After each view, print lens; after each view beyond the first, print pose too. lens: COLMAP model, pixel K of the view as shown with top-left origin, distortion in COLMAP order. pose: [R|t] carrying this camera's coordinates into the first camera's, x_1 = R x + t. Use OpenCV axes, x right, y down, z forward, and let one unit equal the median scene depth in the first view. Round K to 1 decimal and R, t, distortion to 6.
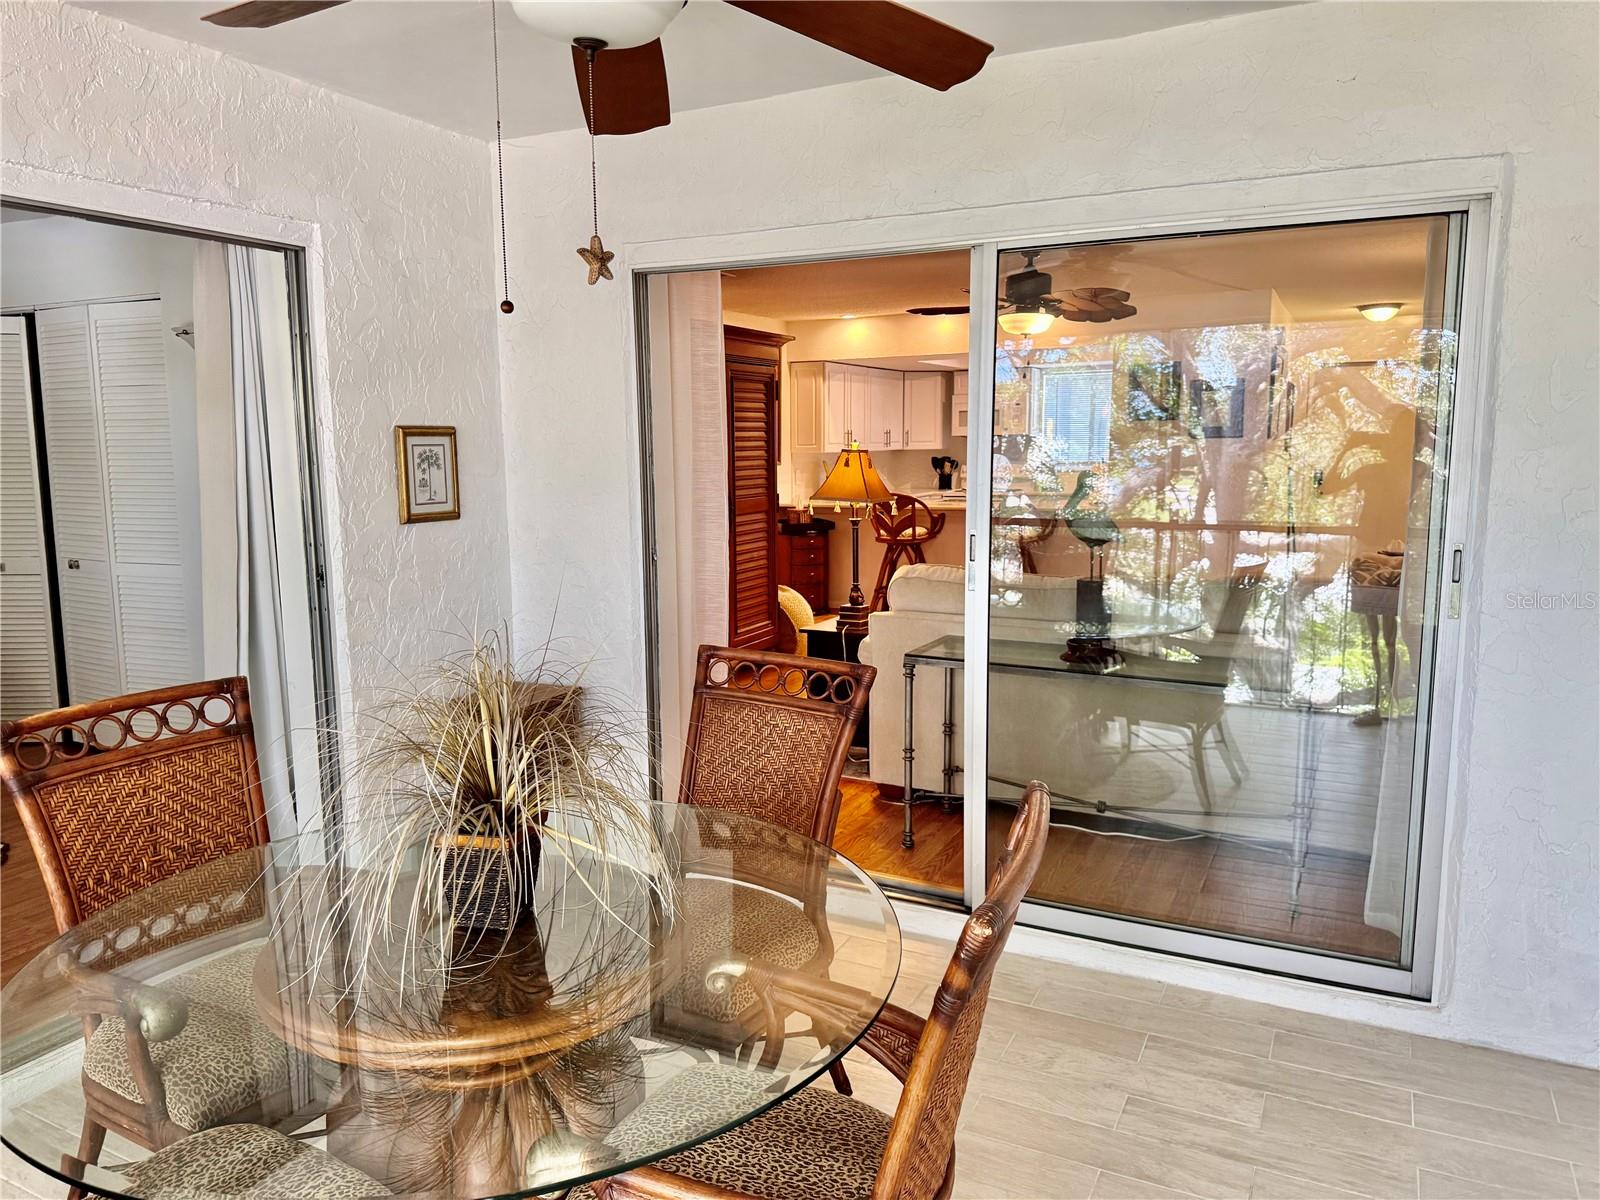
lens RADIAL K [[1107.1, 0, 794.6], [0, 1107.1, 597.4], [0, 0, 1]] dist [0.133940, -0.214958]
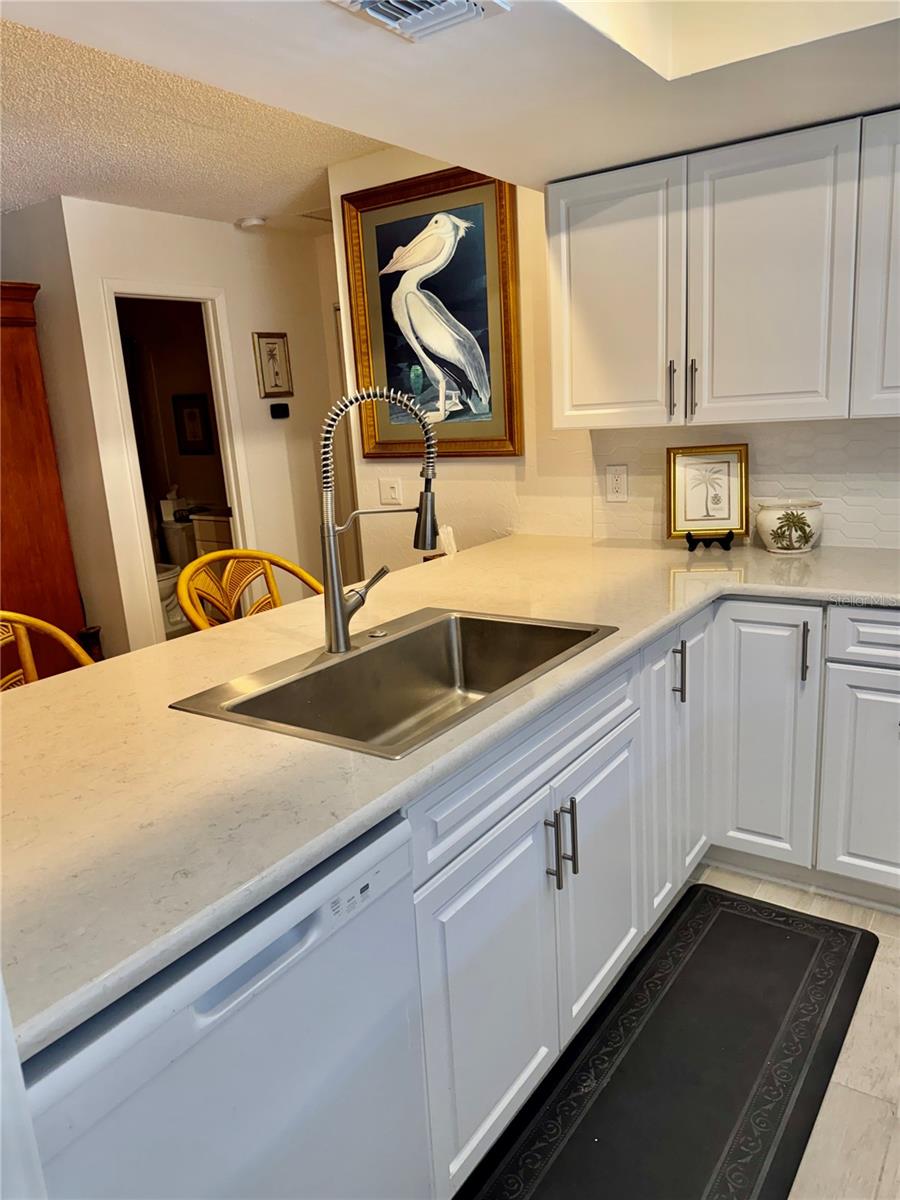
lens RADIAL K [[846.0, 0, 440.2], [0, 846.0, 607.0], [0, 0, 1]] dist [0.121279, -0.226151]
pose [[-0.142213, 0.247638, -0.958358, 0.290937], [-0.077310, 0.962462, 0.260171, -0.125860], [0.986812, 0.111091, -0.117730, 0.865281]]
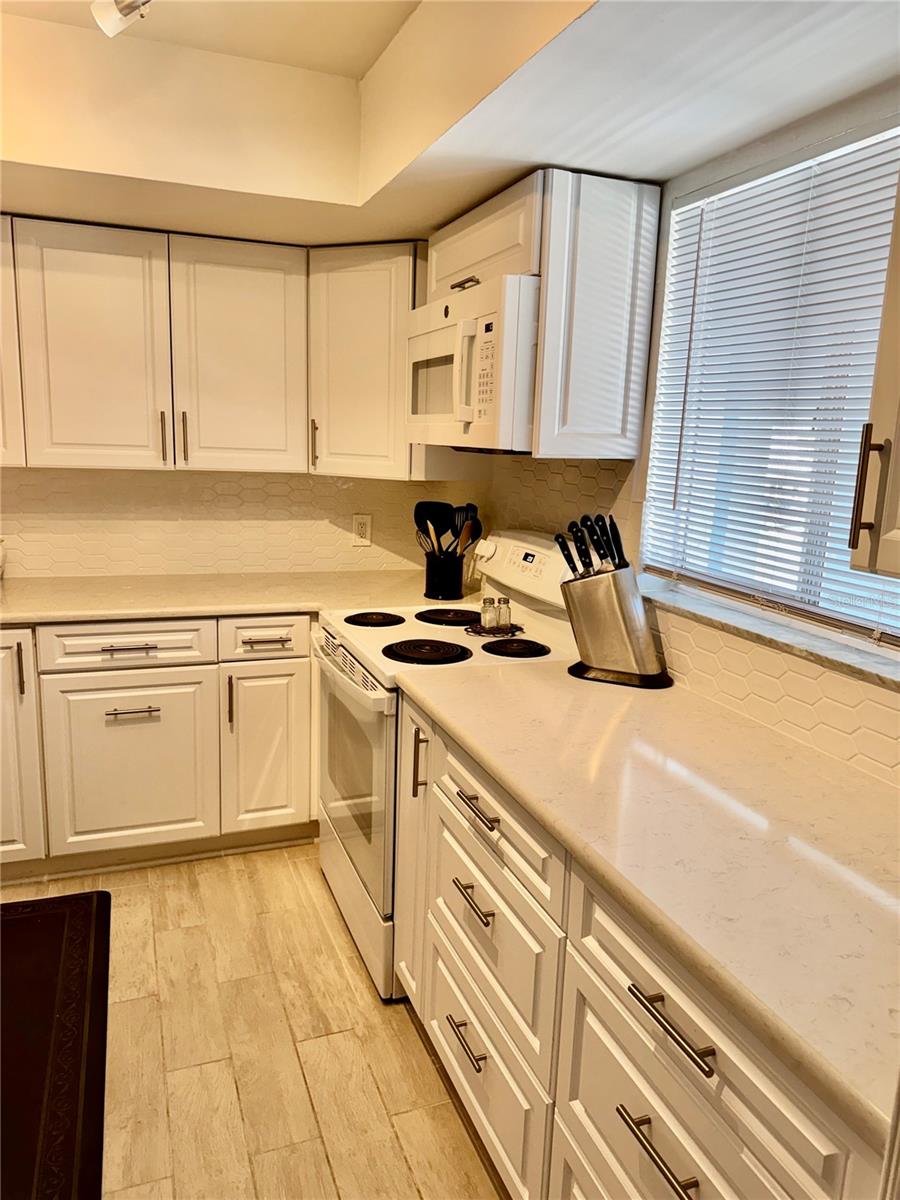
lens RADIAL K [[854.0, 0, 446.7], [0, 854.0, 607.5], [0, 0, 1]] dist [0.121608, -0.240902]
pose [[0.738038, 0.172967, -0.652214, 0.321377], [-0.140286, 0.984799, 0.102422, -0.125973], [0.660015, 0.015905, 0.751084, 0.827605]]
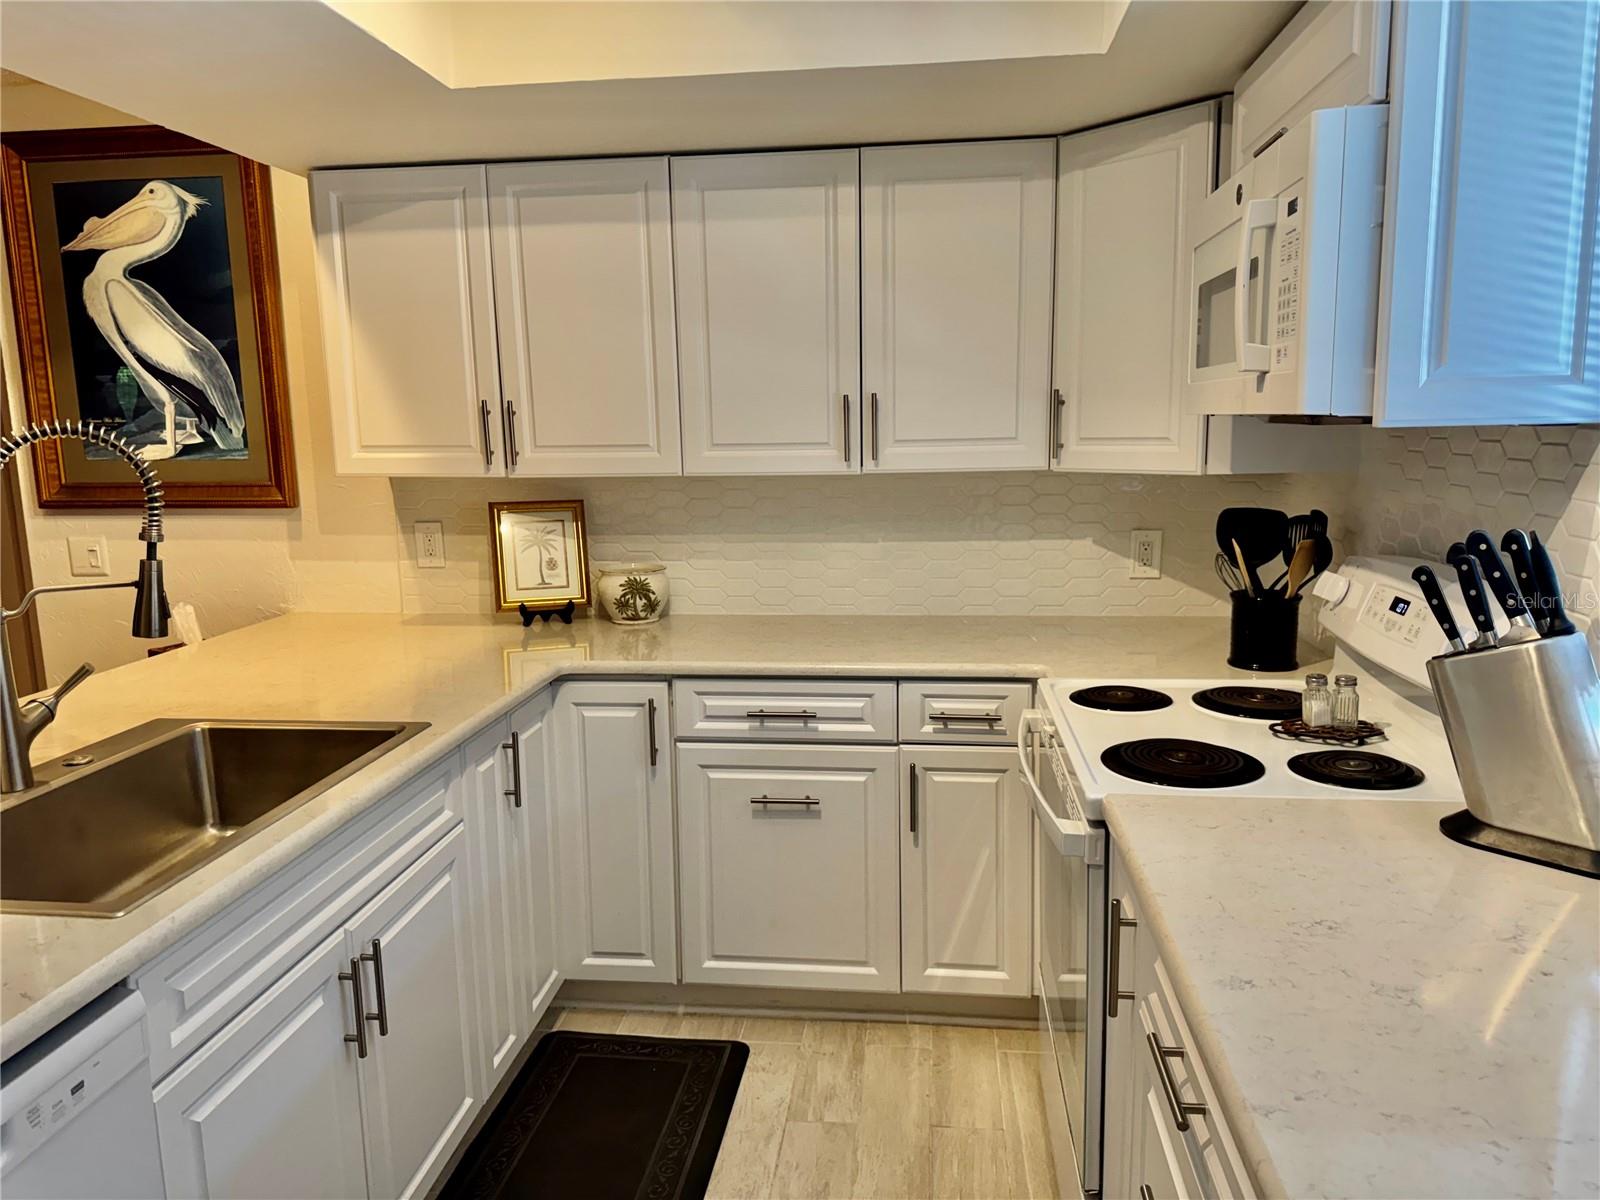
lens RADIAL K [[1136.3, 0, 798.0], [0, 1136.3, 609.4], [0, 0, 1]] dist [0.096836, -0.135346]
pose [[0.343232, 0.163265, -0.924952, 0.314976], [-0.118988, 0.984401, 0.129605, -0.129977], [0.931683, 0.065574, 0.357304, 0.868731]]
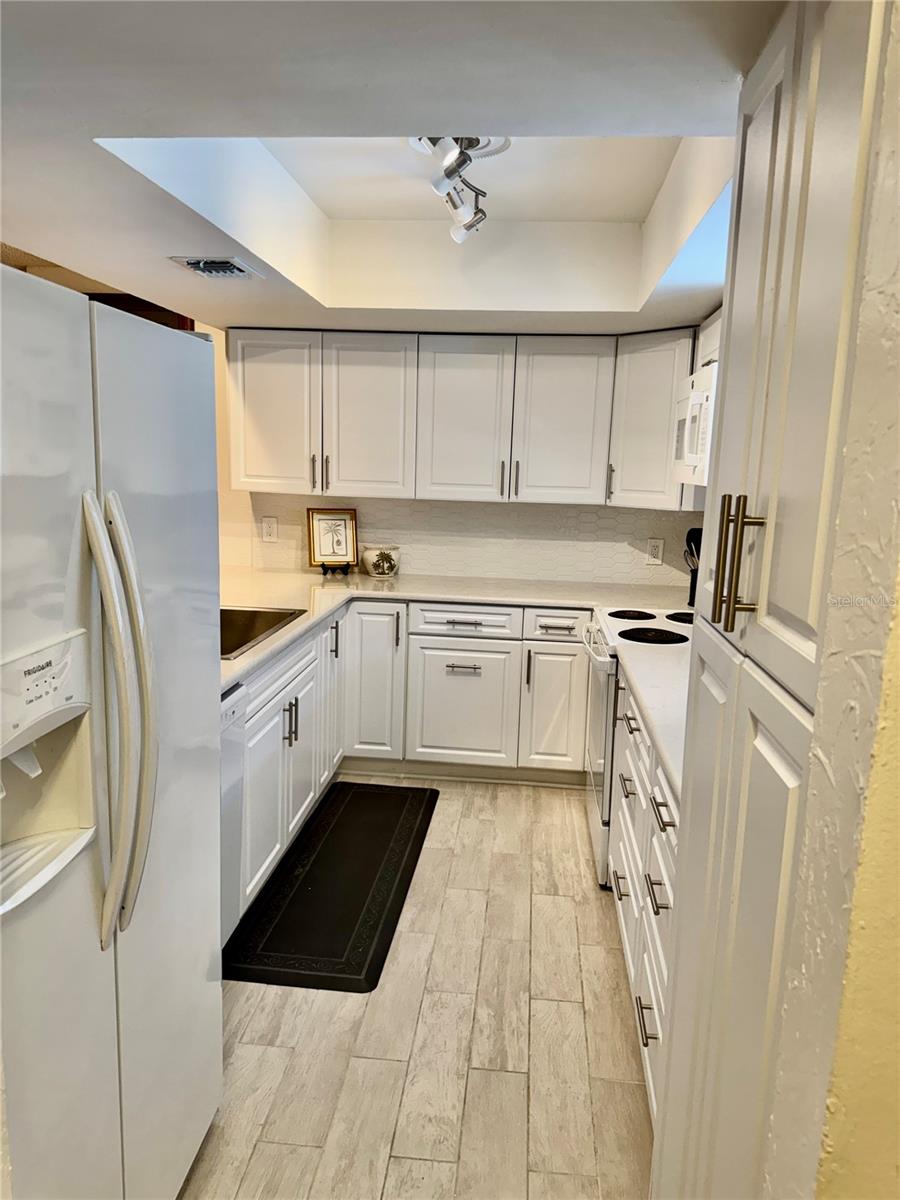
lens RADIAL K [[862.1, 0, 443.1], [0, 862.1, 603.2], [0, 0, 1]] dist [0.140817, -0.000021]
pose [[0.355042, 0.179649, -0.917426, 0.419191], [-0.166682, 0.977802, 0.126966, -0.128642], [0.919871, 0.107840, 0.377105, 0.809095]]
